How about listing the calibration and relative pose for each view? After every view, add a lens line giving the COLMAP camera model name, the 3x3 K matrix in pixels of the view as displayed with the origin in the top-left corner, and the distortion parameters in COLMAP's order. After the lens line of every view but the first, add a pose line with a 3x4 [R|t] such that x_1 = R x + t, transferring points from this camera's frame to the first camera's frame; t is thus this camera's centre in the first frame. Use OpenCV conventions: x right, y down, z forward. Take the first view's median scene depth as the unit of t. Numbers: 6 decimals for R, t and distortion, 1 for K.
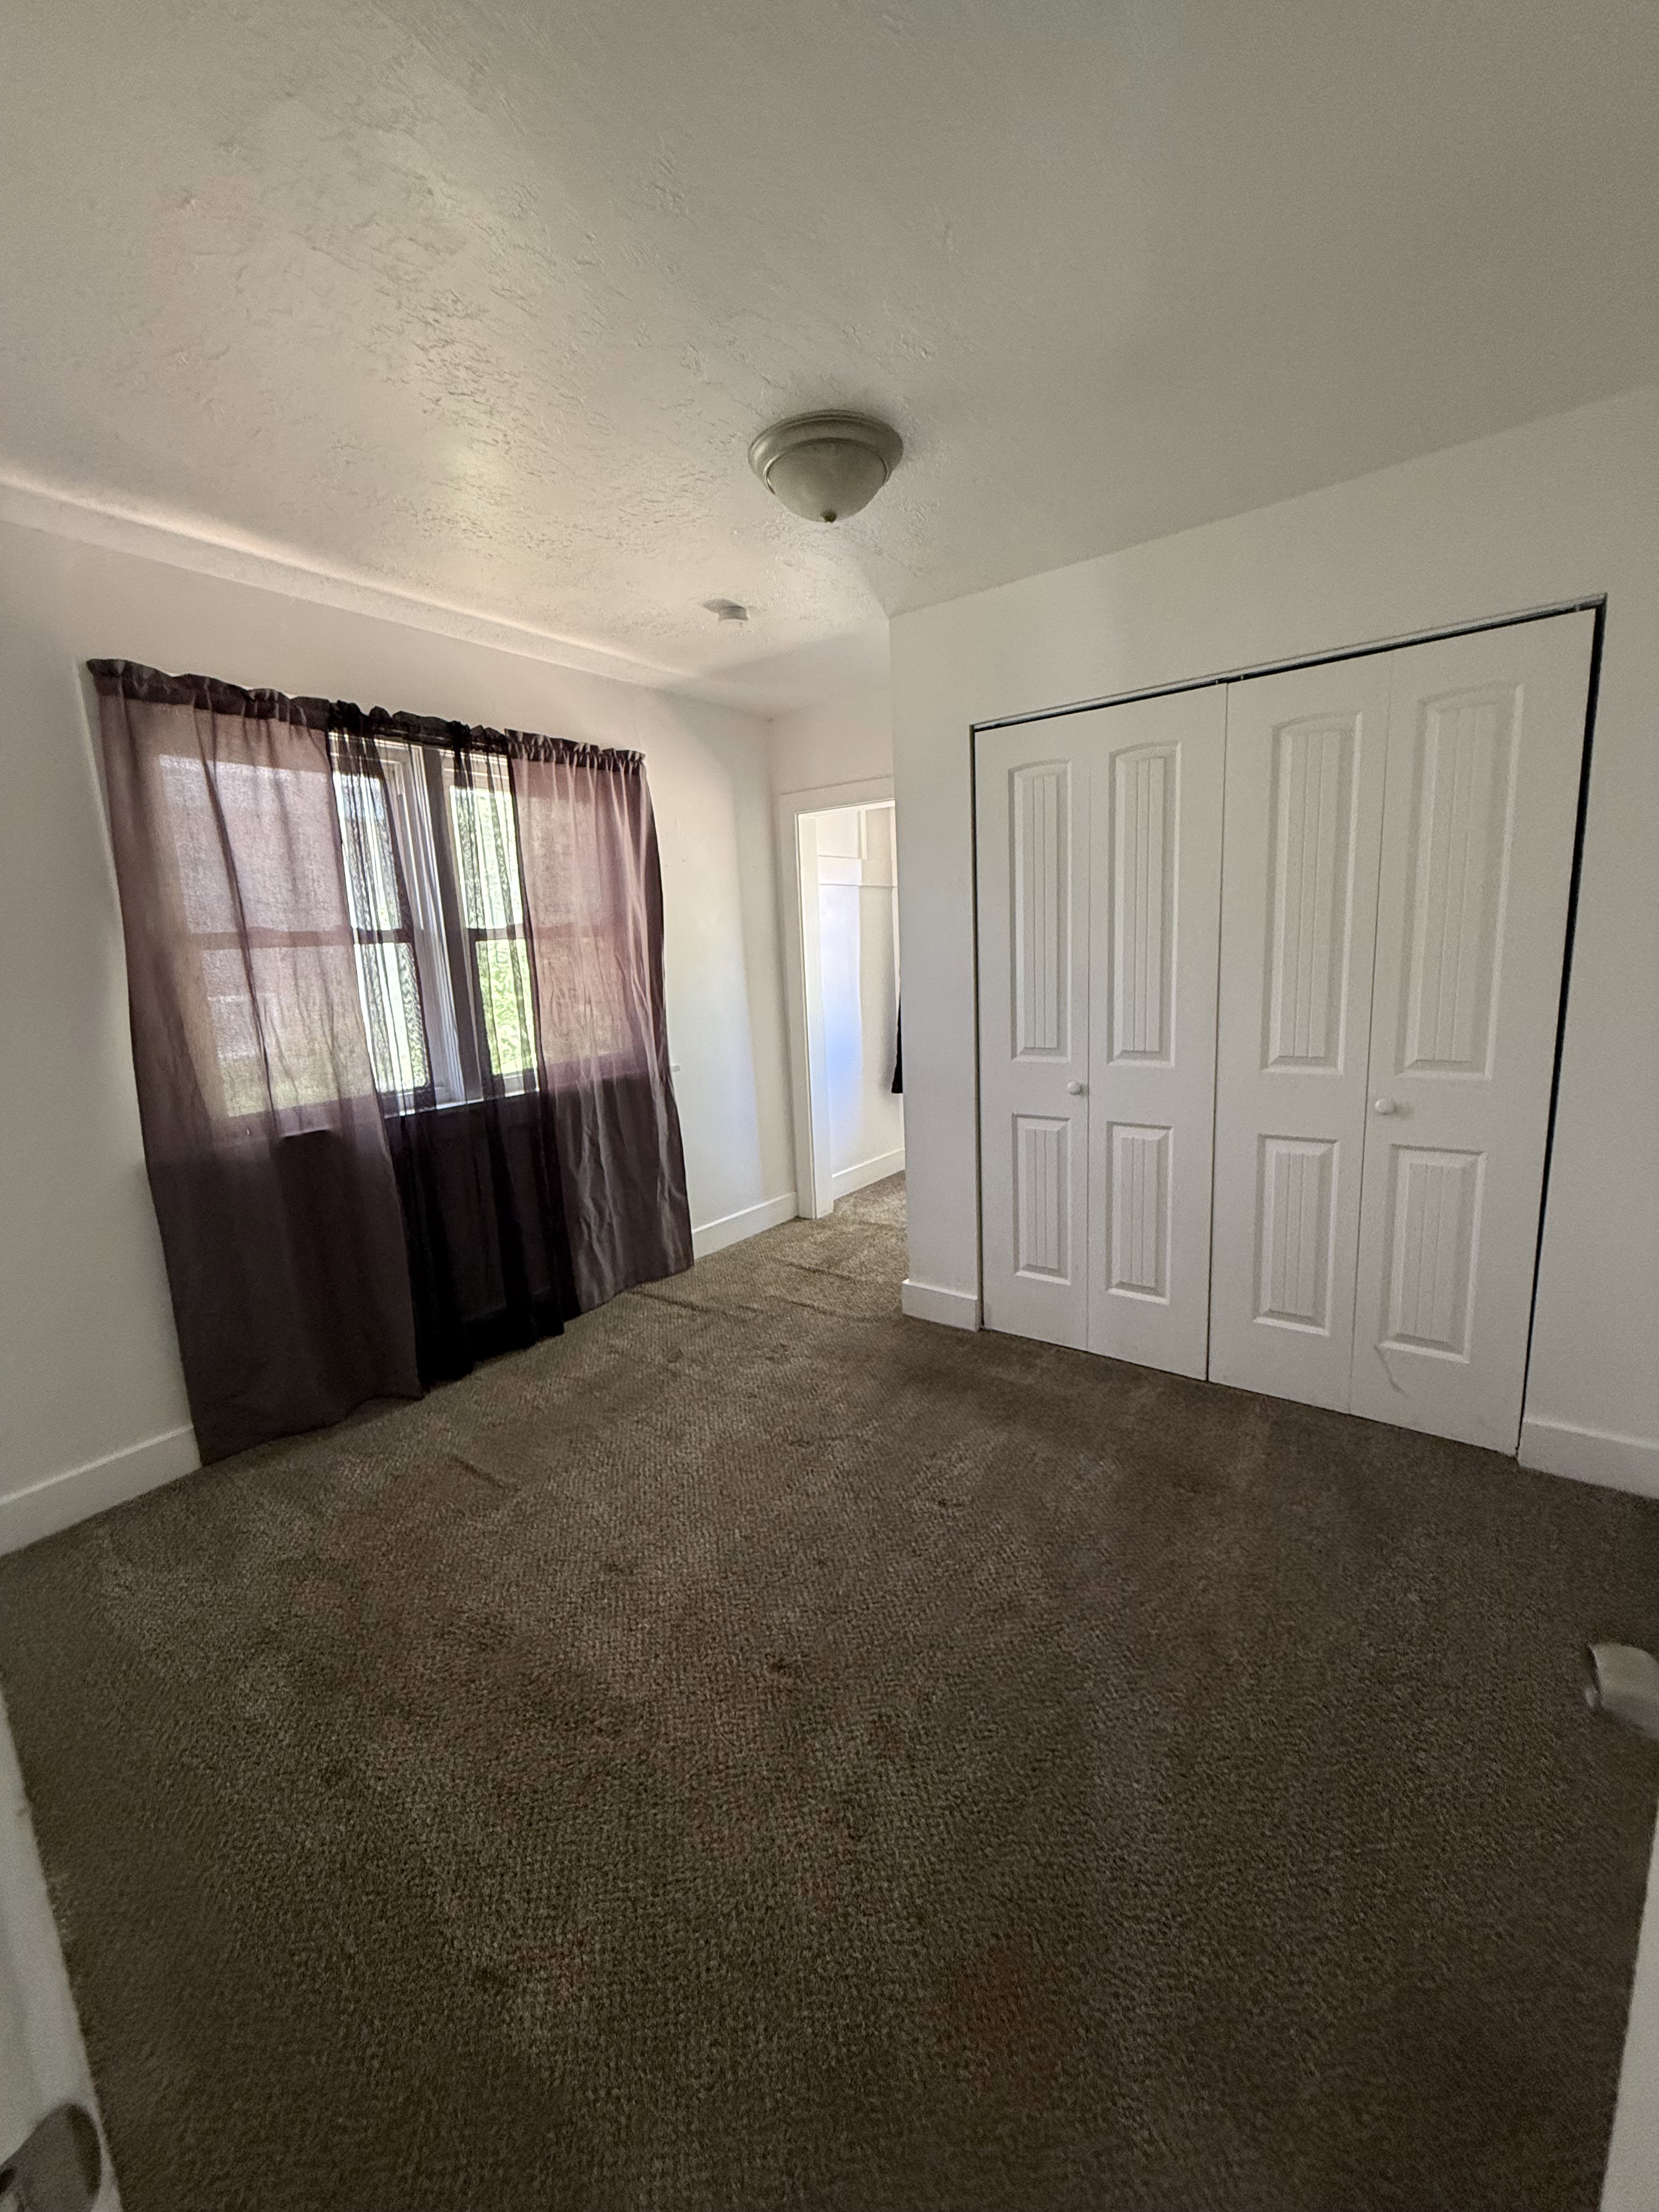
lens RADIAL K [[887.5, 0, 841.4], [0, 887.5, 1101.9], [0, 0, 1]] dist [0.003203, -0.000810]
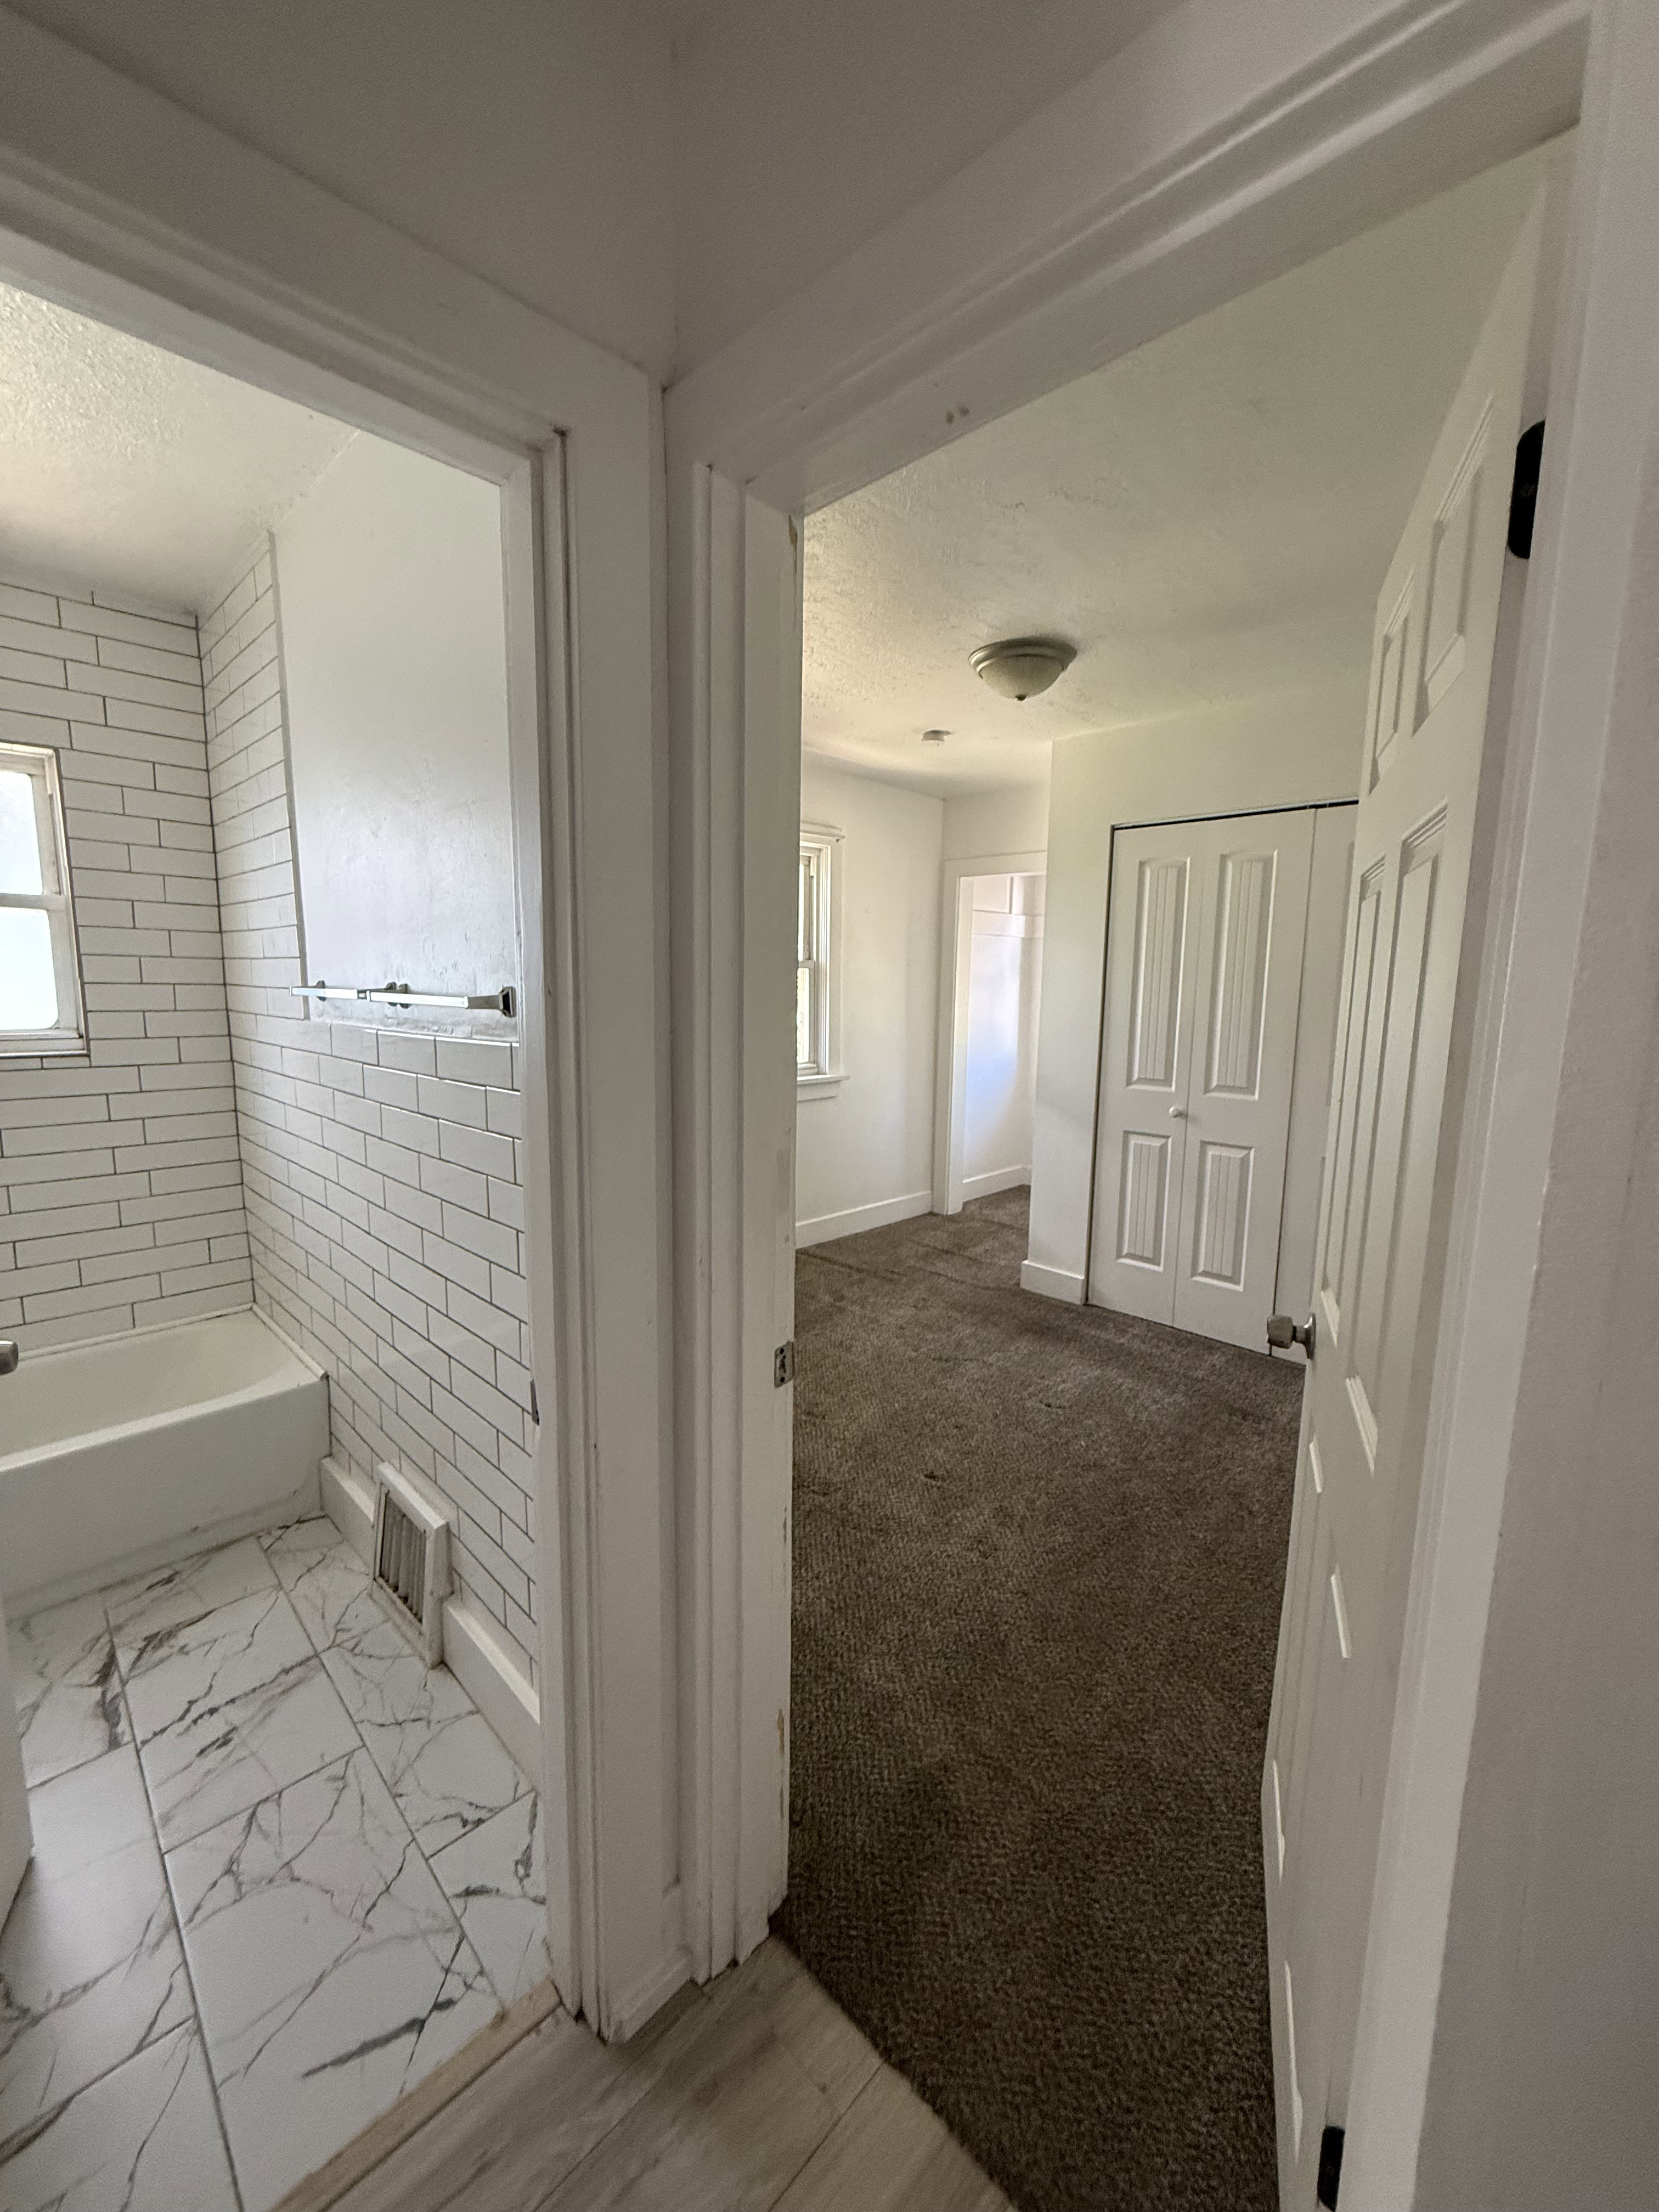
lens RADIAL K [[887.5, 0, 833.4], [0, 887.5, 1099.2], [0, 0, 1]] dist [0.003203, -0.000810]
pose [[0.987825, 0.076963, -0.135201, -0.046721], [-0.081902, 0.996147, -0.031353, 0.043383], [0.132267, 0.042044, 0.990322, -0.301079]]
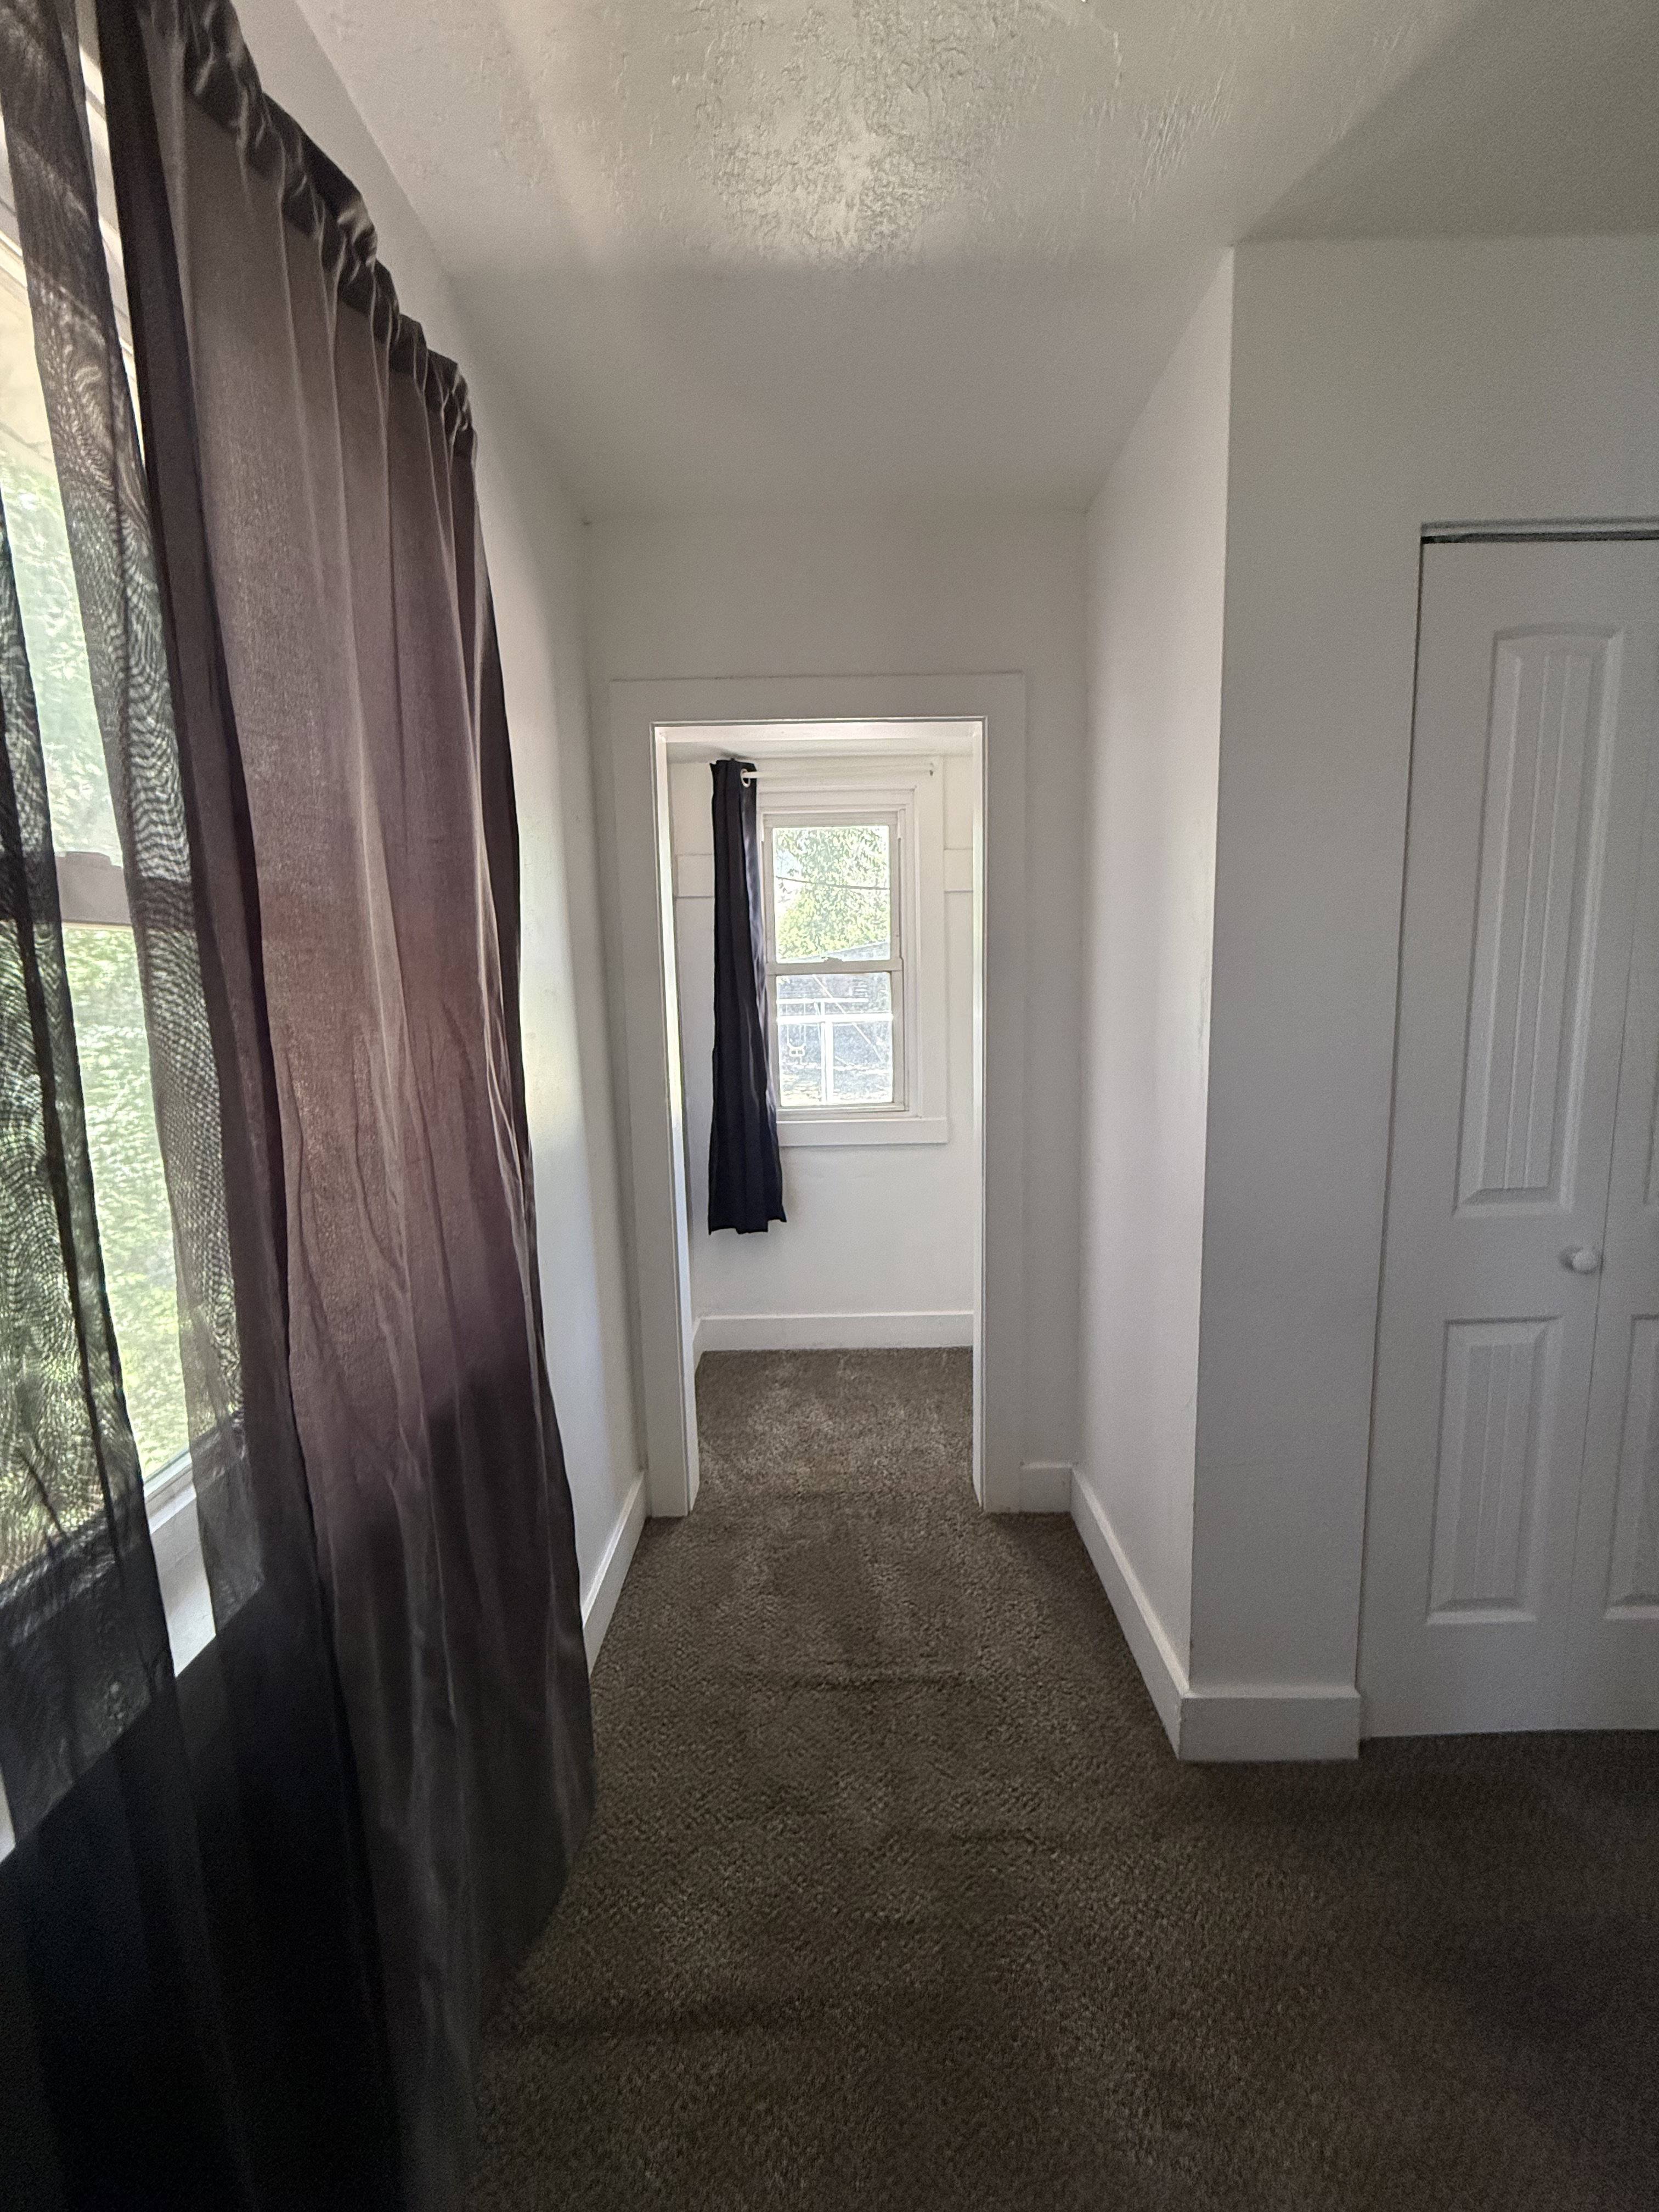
lens RADIAL K [[887.5, 0, 839.2], [0, 887.5, 1098.5], [0, 0, 1]] dist [0.003203, -0.000810]
pose [[0.806420, -0.055798, 0.588705, -0.386304], [0.091338, 0.995344, -0.030777, -0.130806], [-0.584247, 0.078590, 0.807762, 0.798575]]
